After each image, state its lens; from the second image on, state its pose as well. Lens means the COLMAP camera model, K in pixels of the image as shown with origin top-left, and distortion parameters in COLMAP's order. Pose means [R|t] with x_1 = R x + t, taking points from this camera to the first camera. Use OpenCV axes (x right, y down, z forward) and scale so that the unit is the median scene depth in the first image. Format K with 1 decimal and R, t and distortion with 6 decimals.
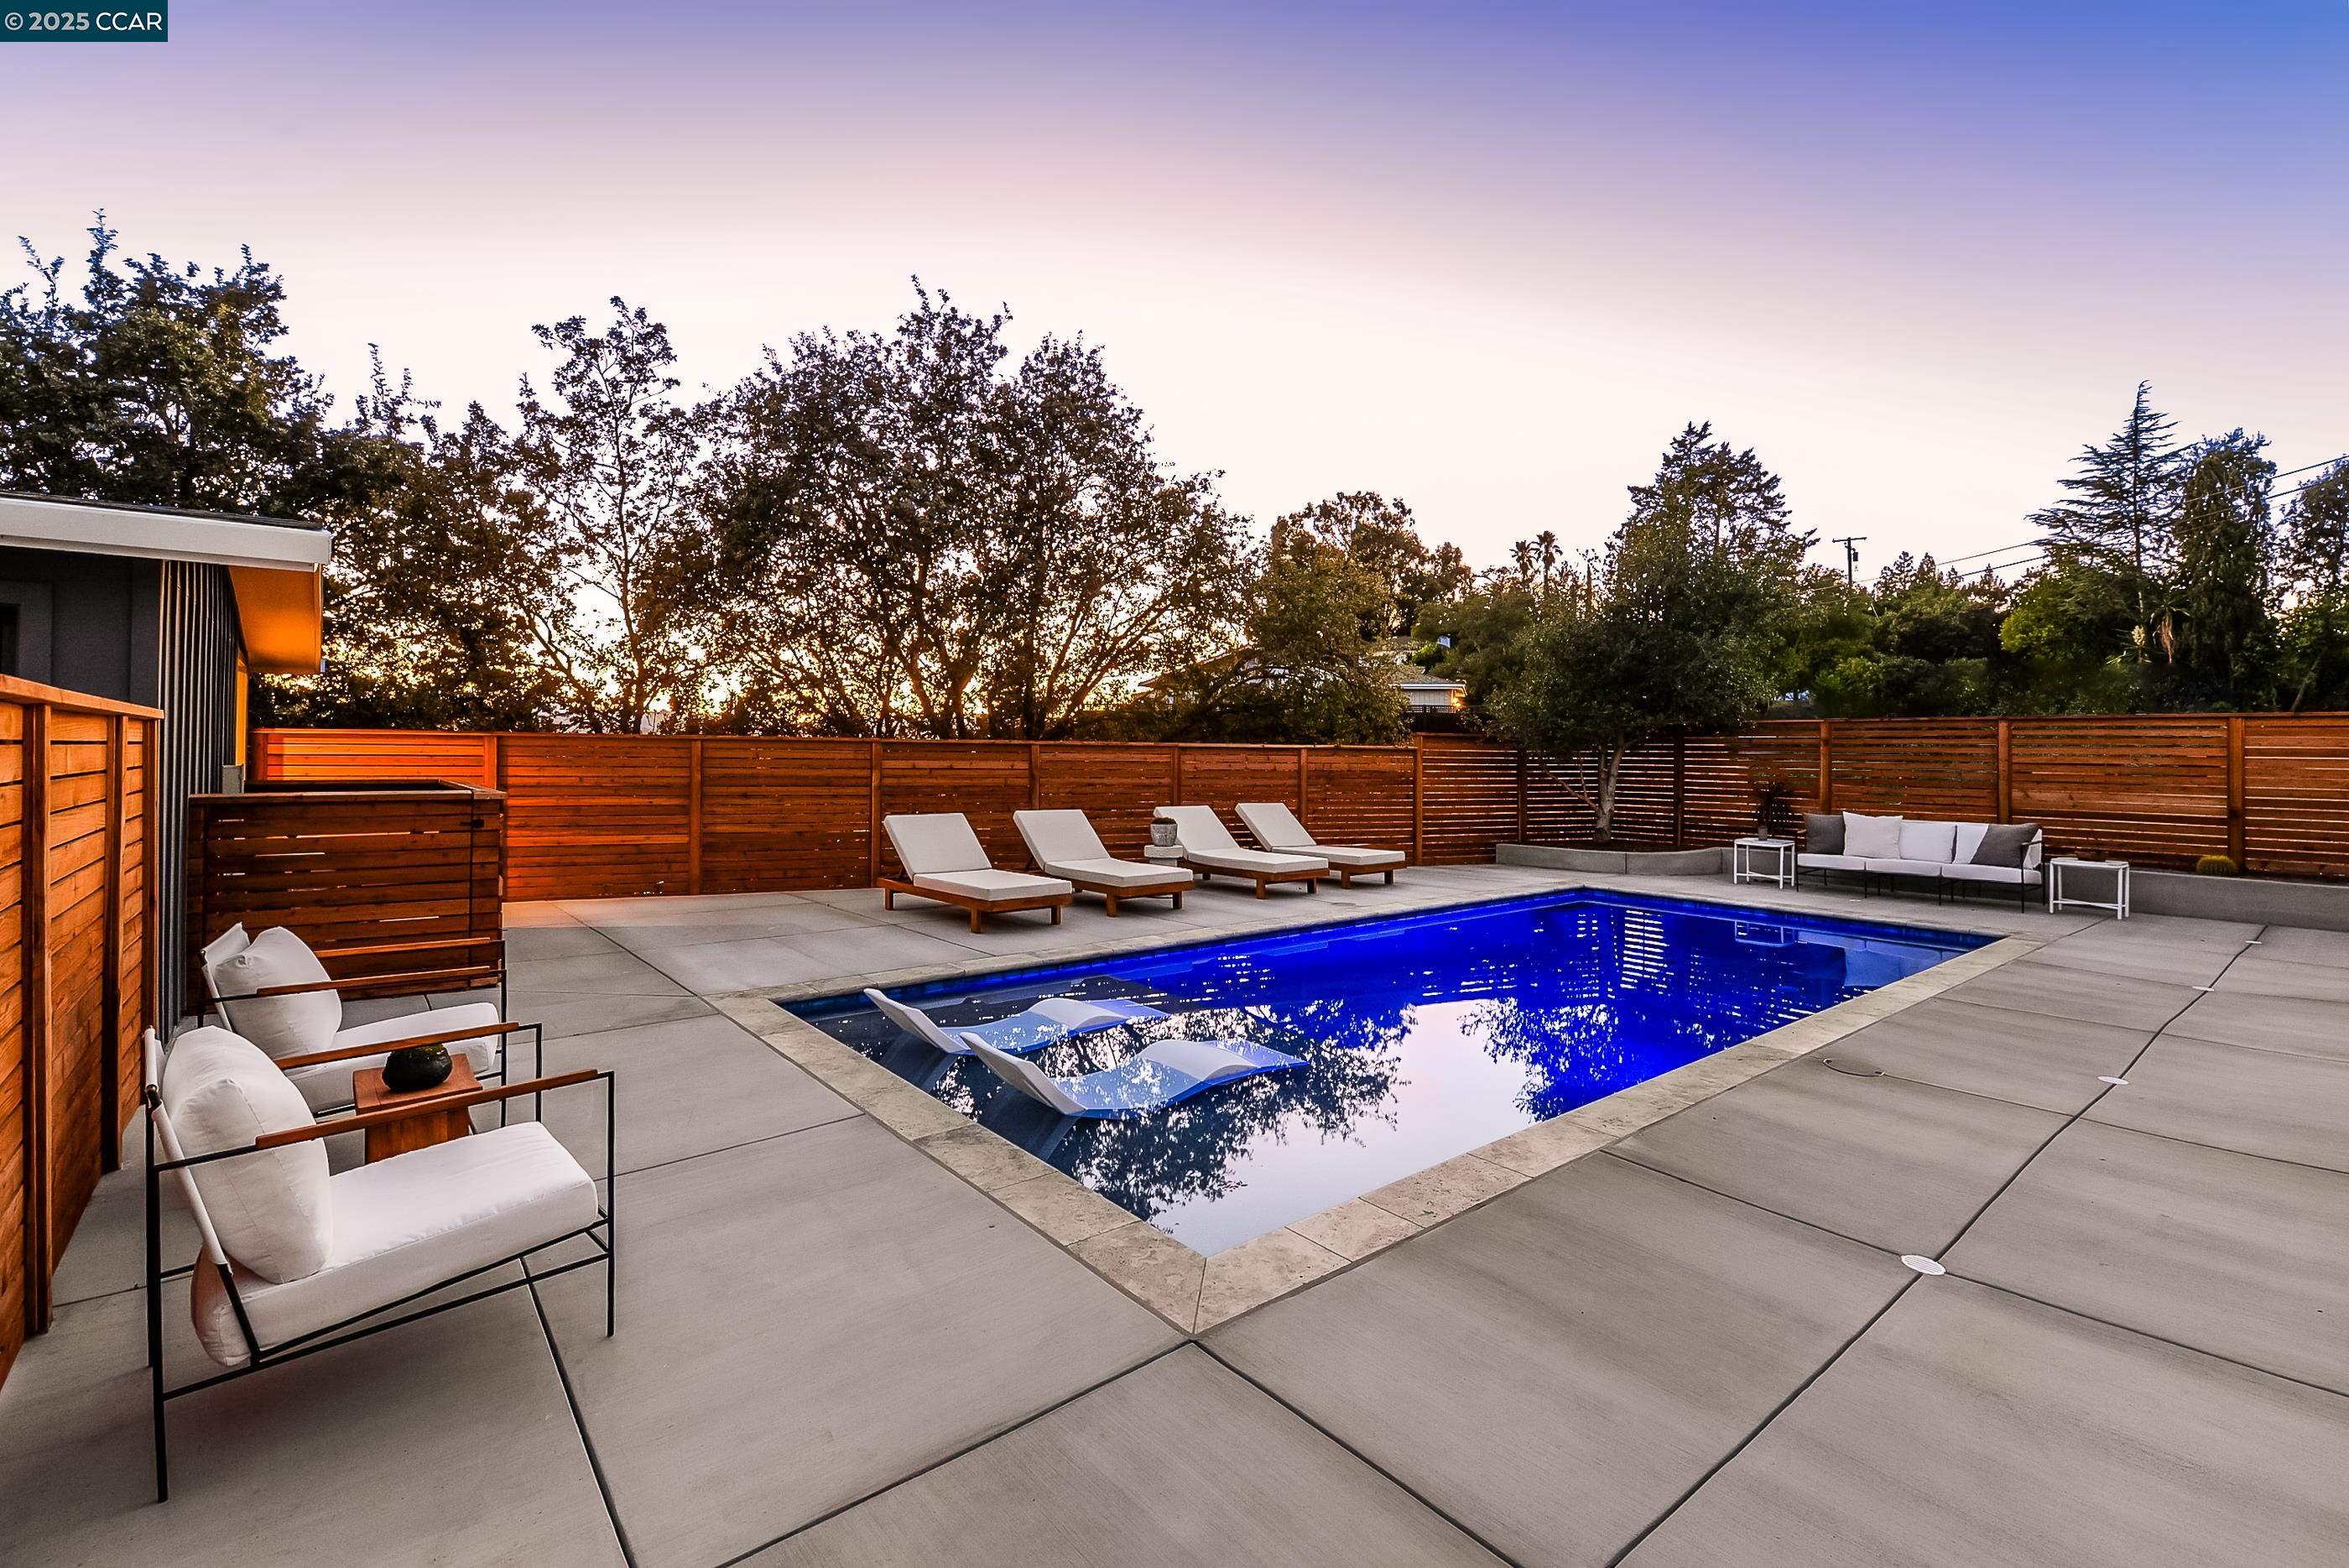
lens RADIAL K [[1042.9, 0, 1188.6], [0, 1042.9, 766.1], [0, 0, 1]] dist [-0.003928, -0.001292]
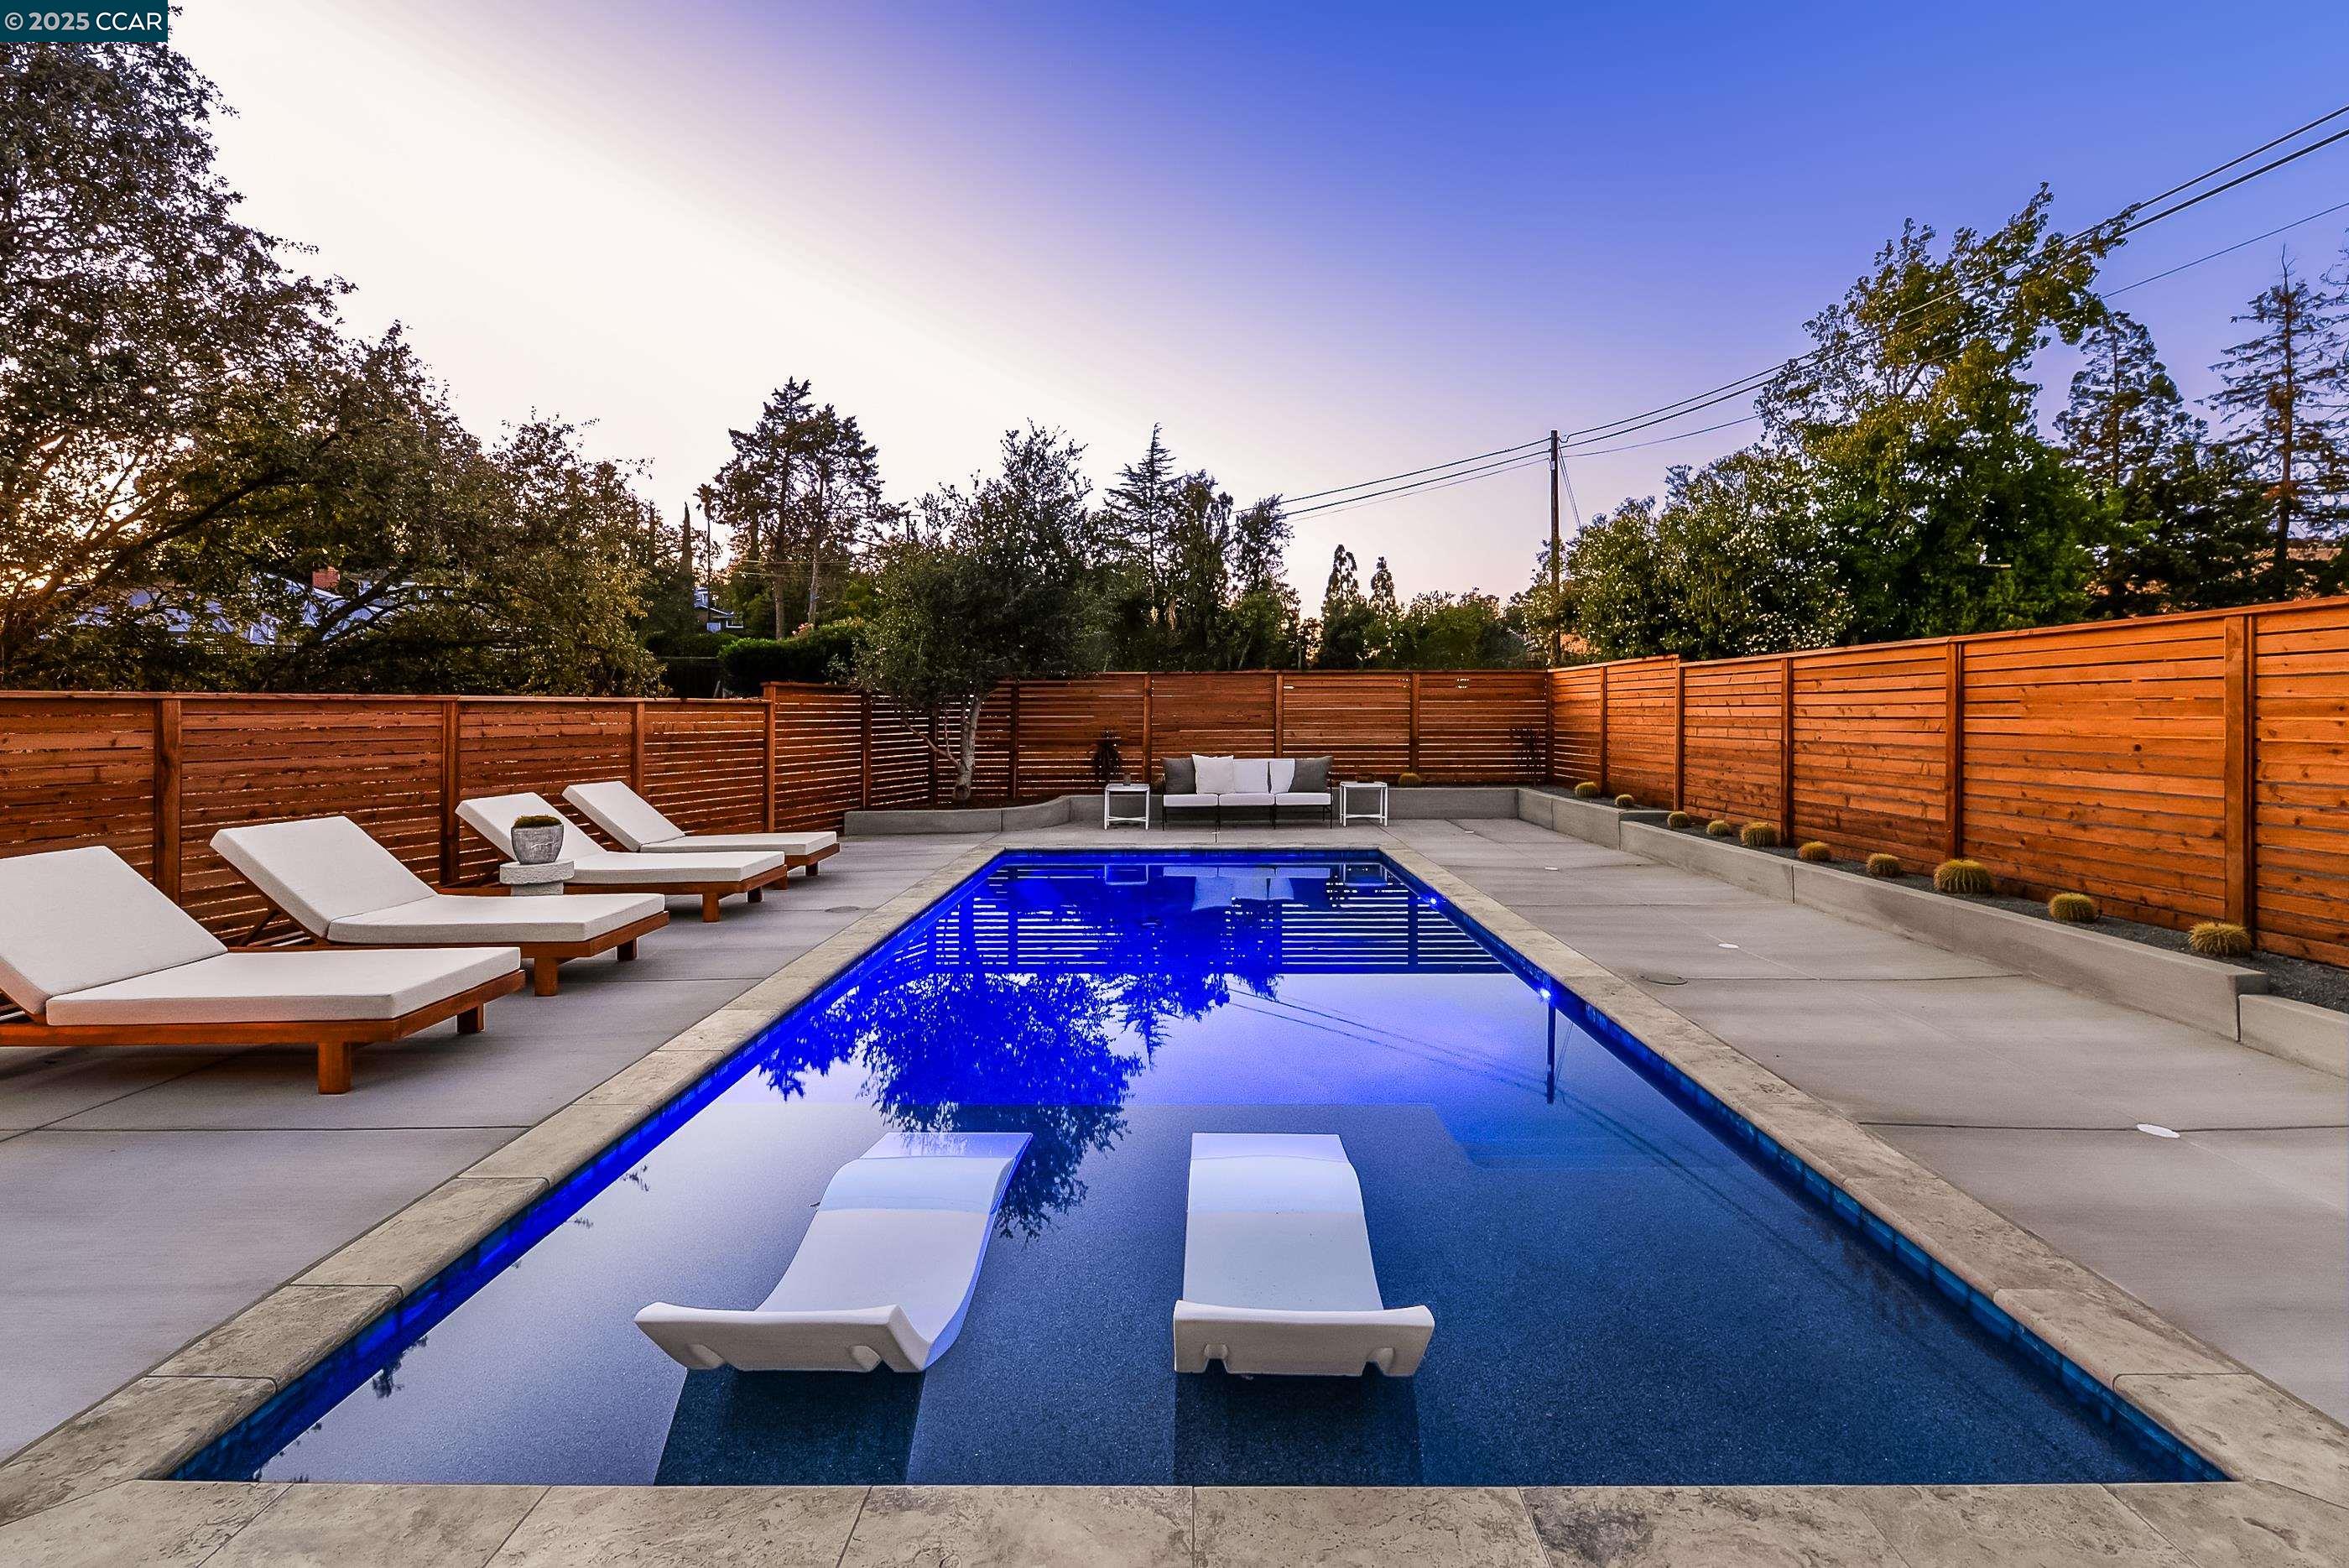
lens RADIAL K [[1042.9, 0, 1181.9], [0, 1042.9, 724.9], [0, 0, 1]] dist [-0.003928, -0.001292]
pose [[0.639988, -0.025004, 0.767978, -0.143382], [0.022244, 0.999654, 0.014011, -0.002530], [-0.768062, 0.008116, 0.640323, 0.179080]]
